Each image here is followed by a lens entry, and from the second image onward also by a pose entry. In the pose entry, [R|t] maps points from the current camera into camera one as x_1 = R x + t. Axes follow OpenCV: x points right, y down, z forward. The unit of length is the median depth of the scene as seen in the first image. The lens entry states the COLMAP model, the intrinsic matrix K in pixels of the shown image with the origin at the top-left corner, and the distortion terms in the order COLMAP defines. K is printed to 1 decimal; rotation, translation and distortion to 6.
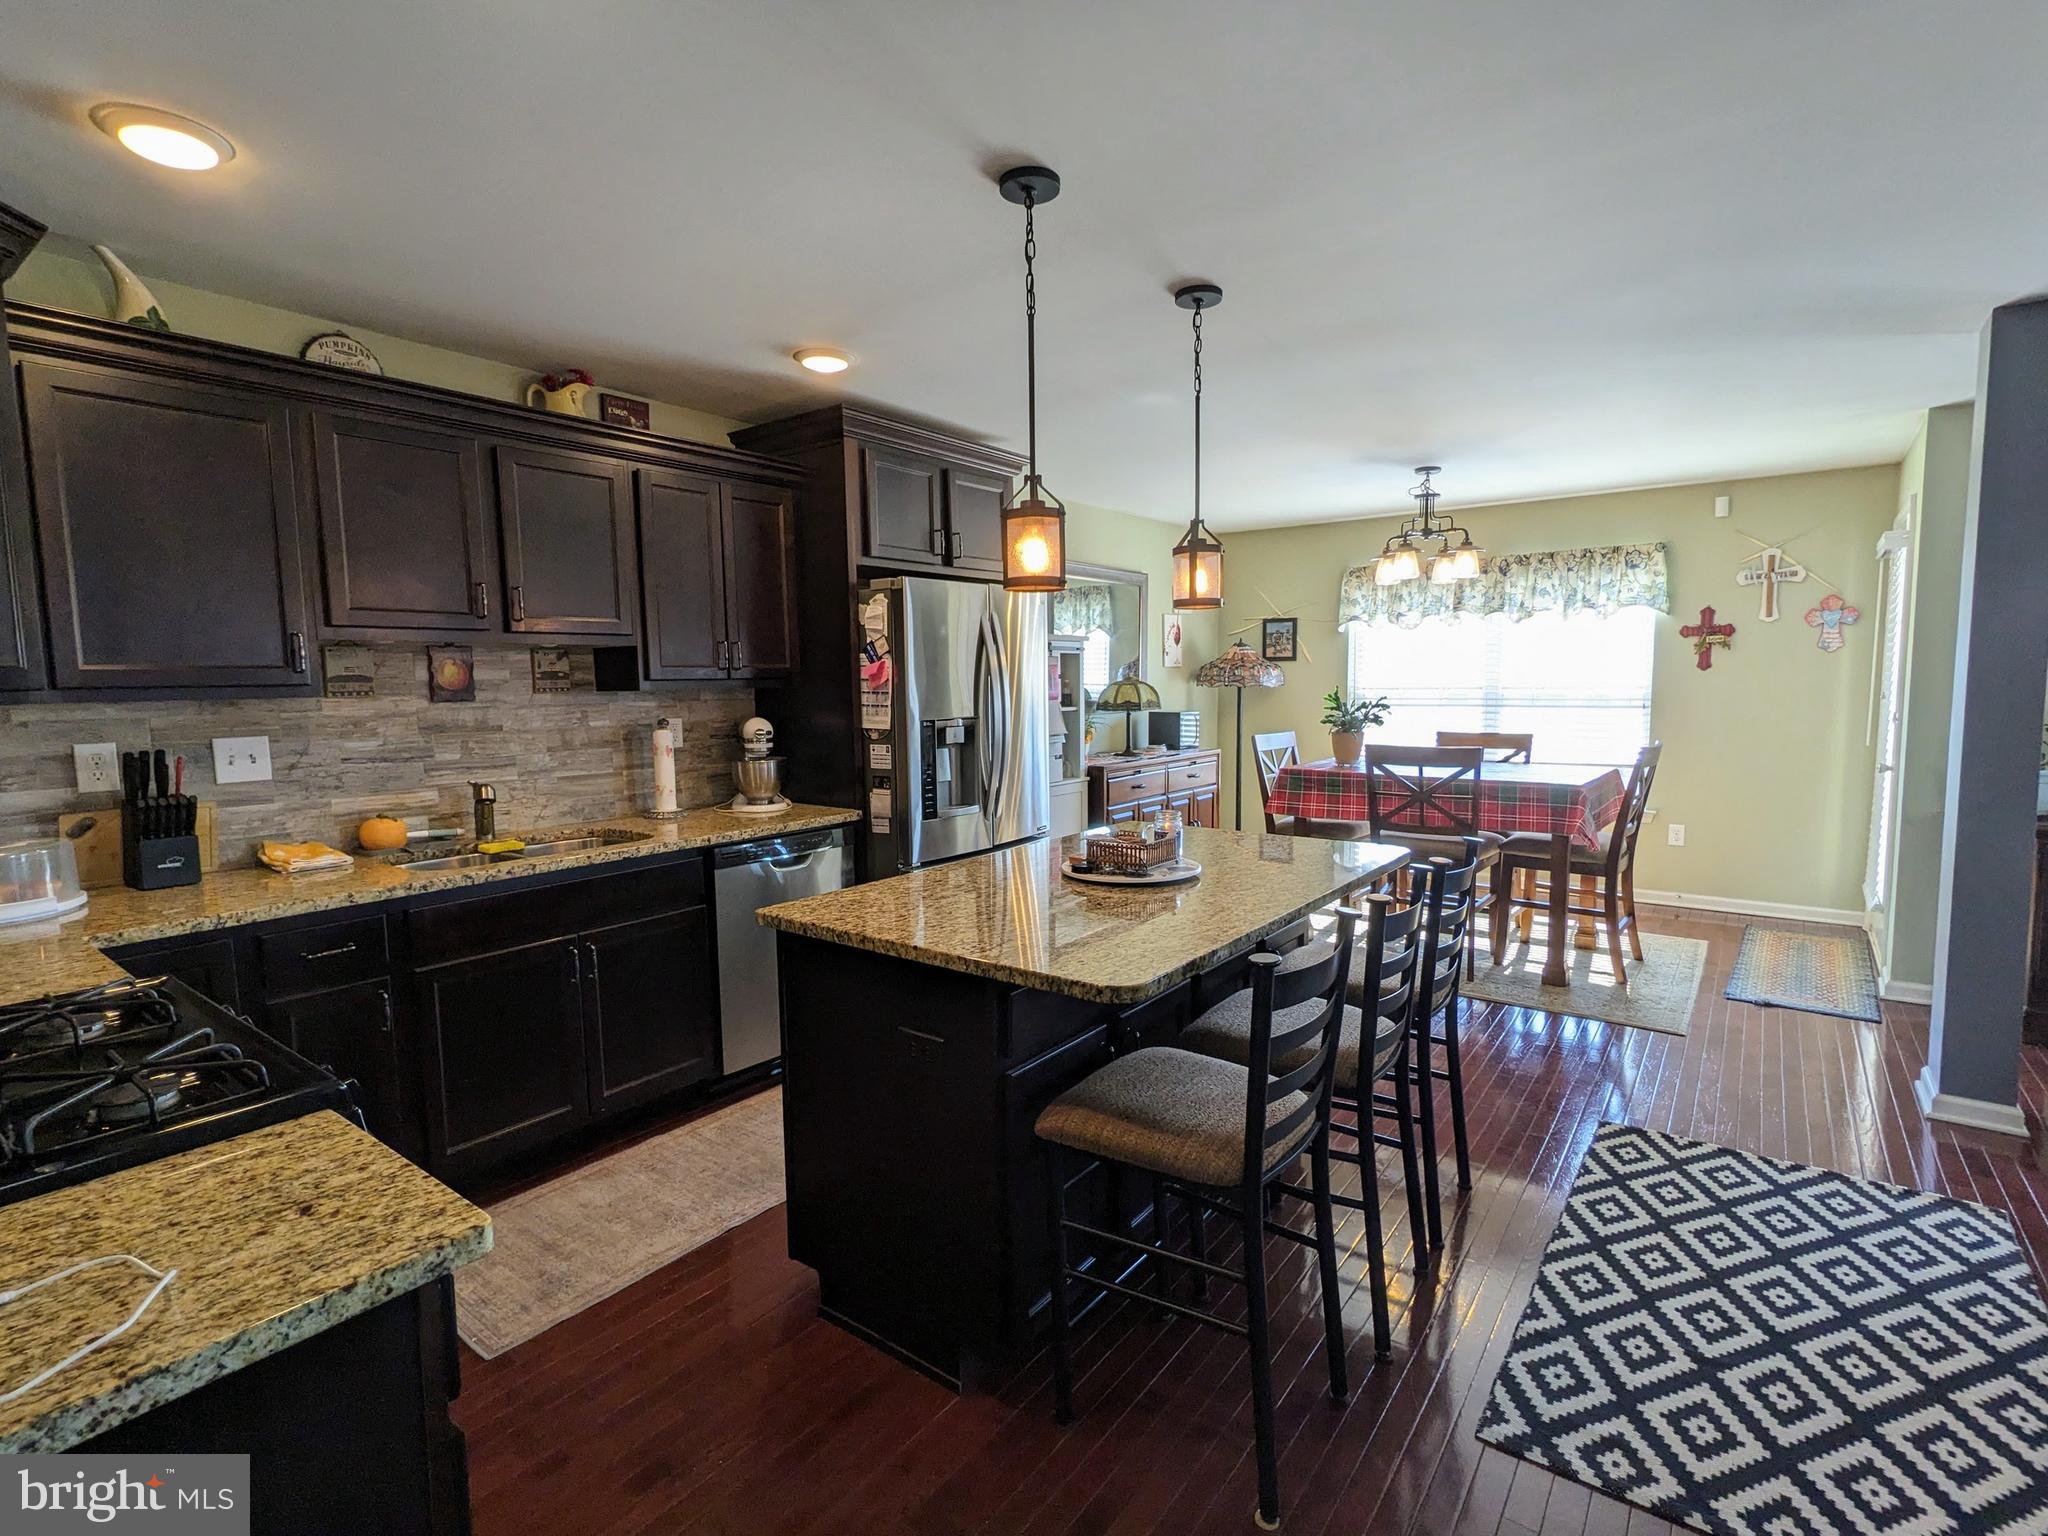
lens RADIAL K [[981.3, 0, 1026.7], [0, 981.3, 771.8], [0, 0, 1]] dist [0.003572, -0.001217]
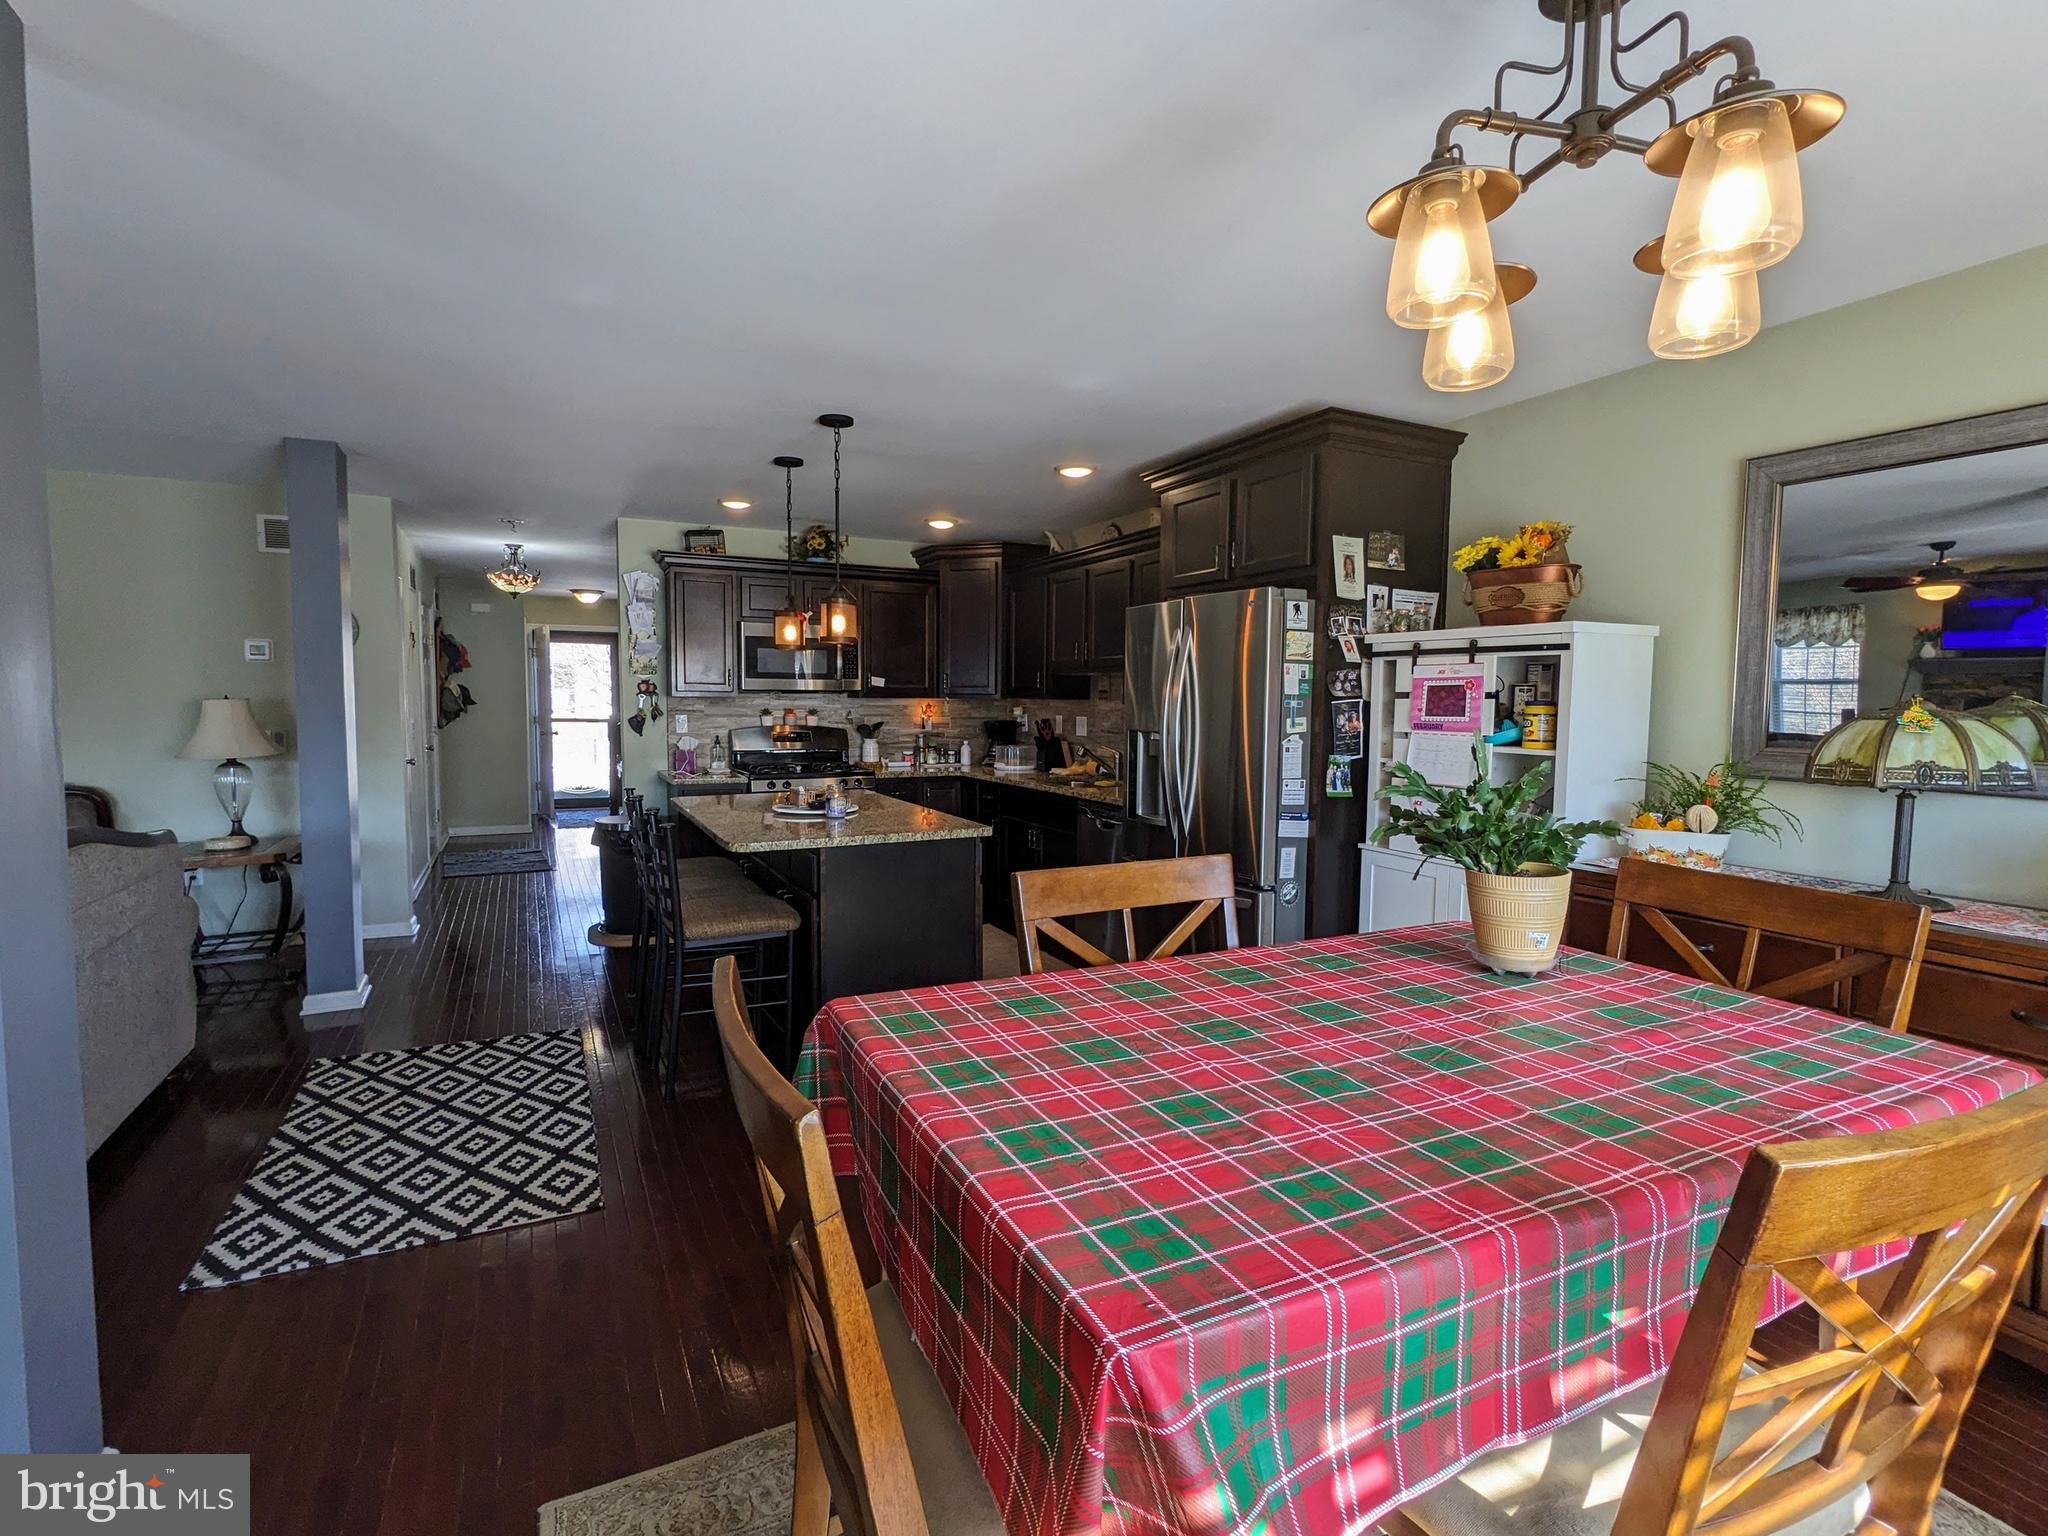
lens RADIAL K [[981.3, 0, 1026.7], [0, 981.3, 771.8], [0, 0, 1]] dist [0.003572, -0.001217]
pose [[-0.439398, 0.077278, -0.894962, 1.065781], [-0.088958, 0.987652, 0.128957, -0.154078], [0.893877, 0.136277, -0.427098, 1.508749]]
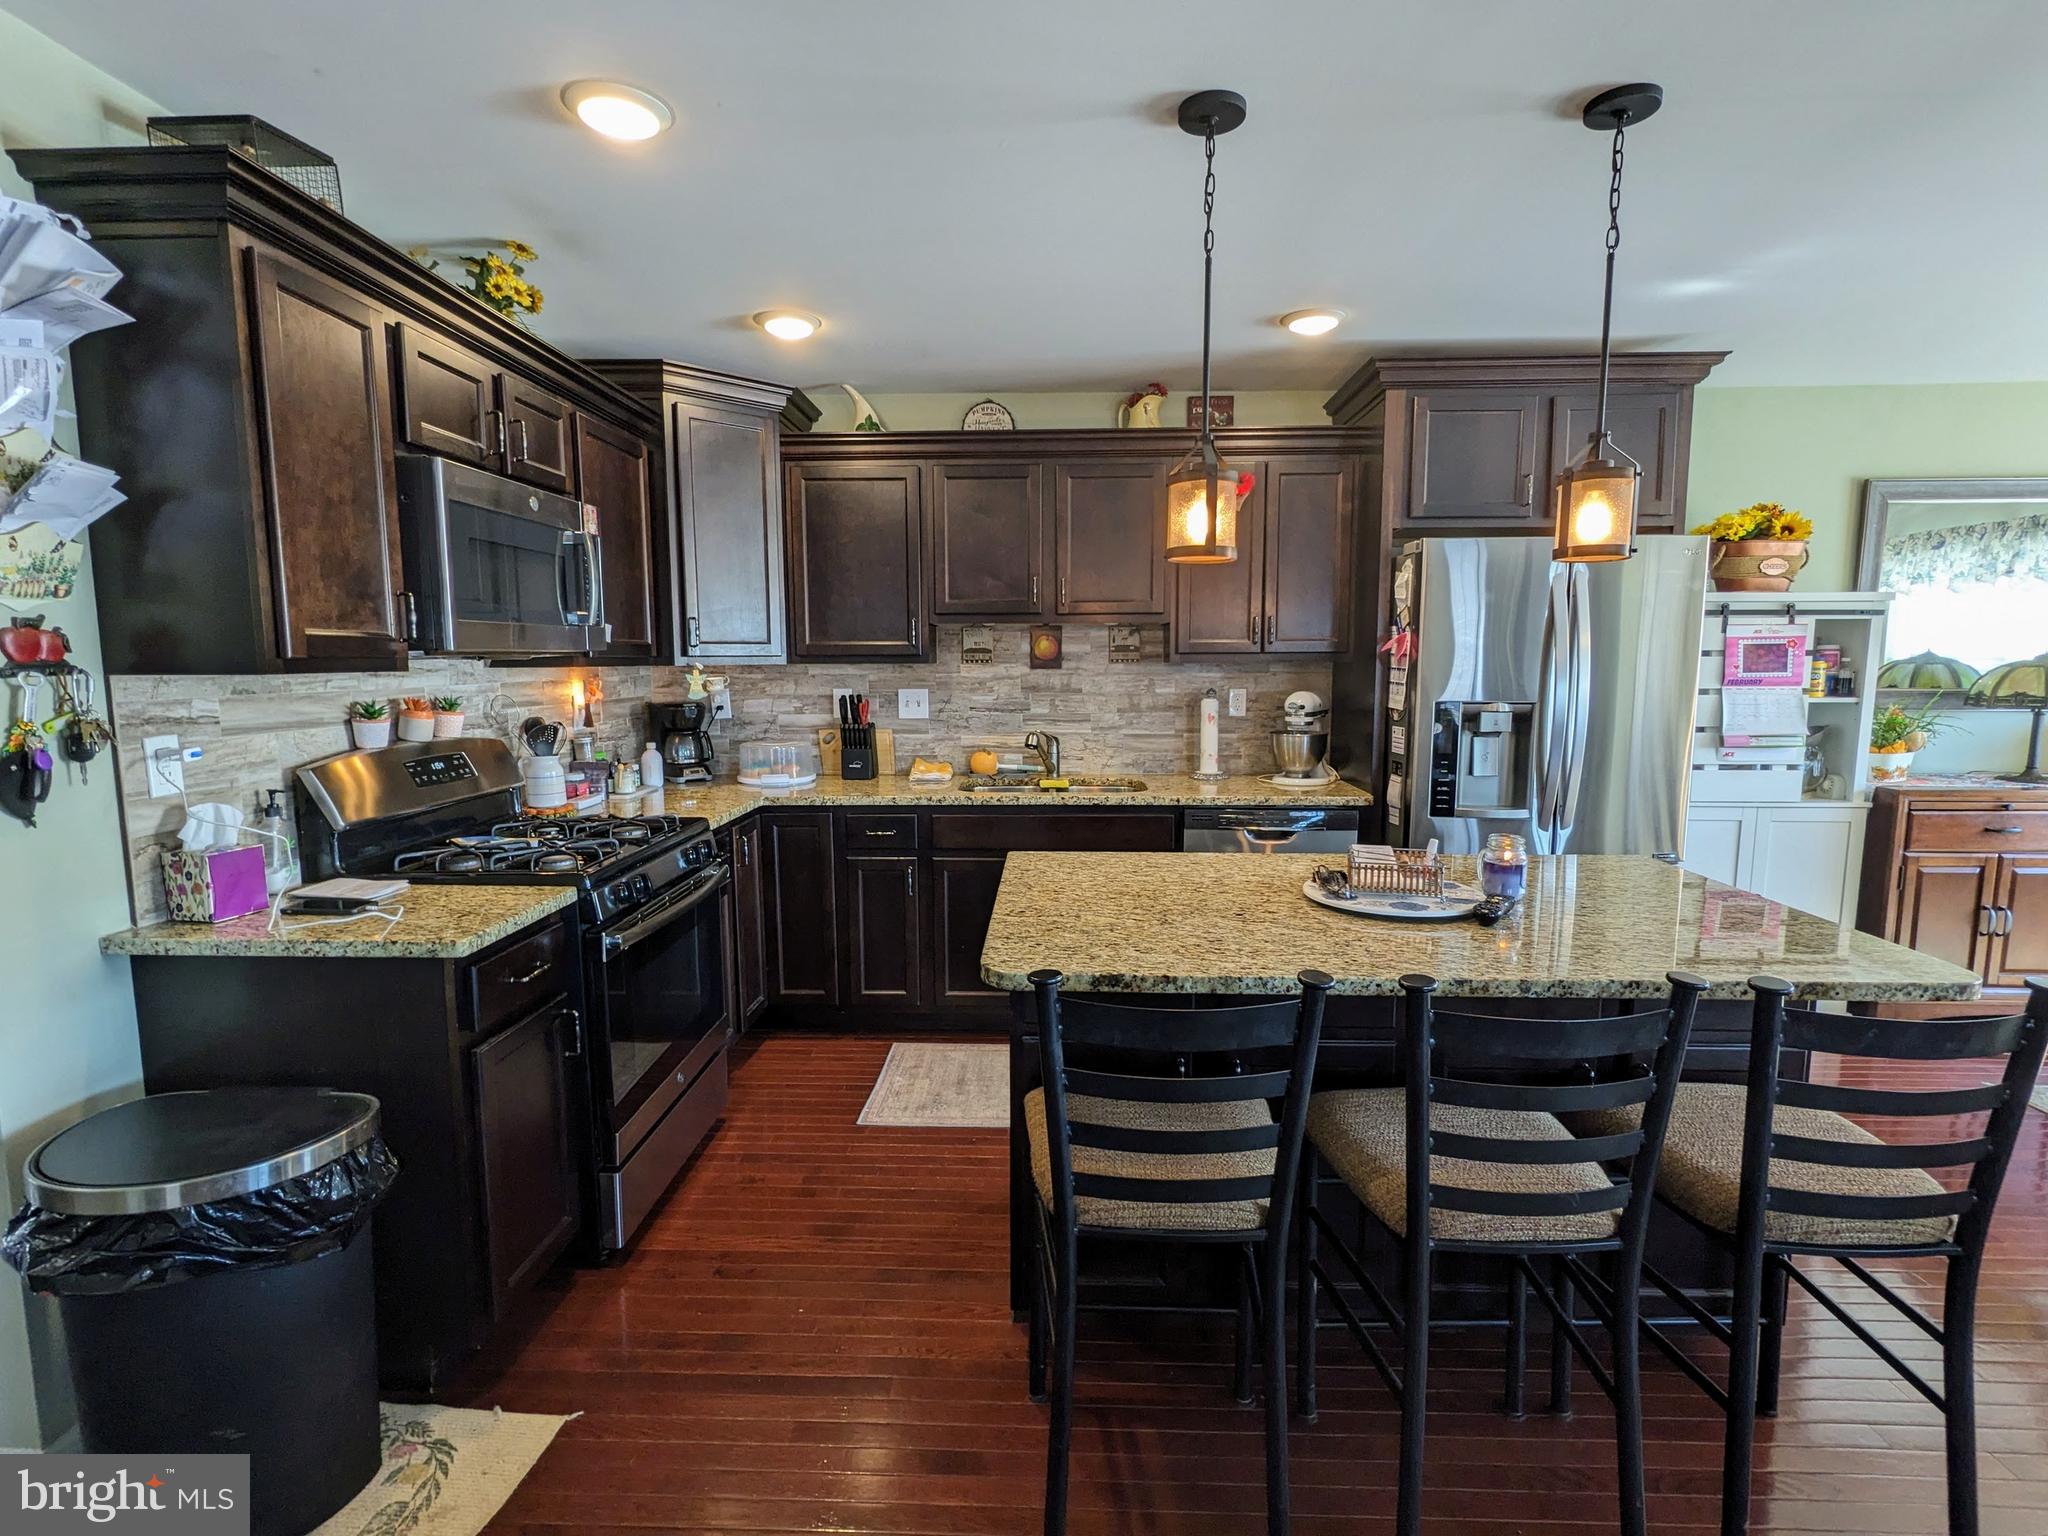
lens RADIAL K [[981.3, 0, 1026.7], [0, 981.3, 771.8], [0, 0, 1]] dist [0.003572, -0.001217]
pose [[0.577068, 0.107563, -0.809582, 0.431779], [-0.082716, 0.993889, 0.073091, -0.026452], [0.812497, 0.024787, 0.582439, 0.210989]]
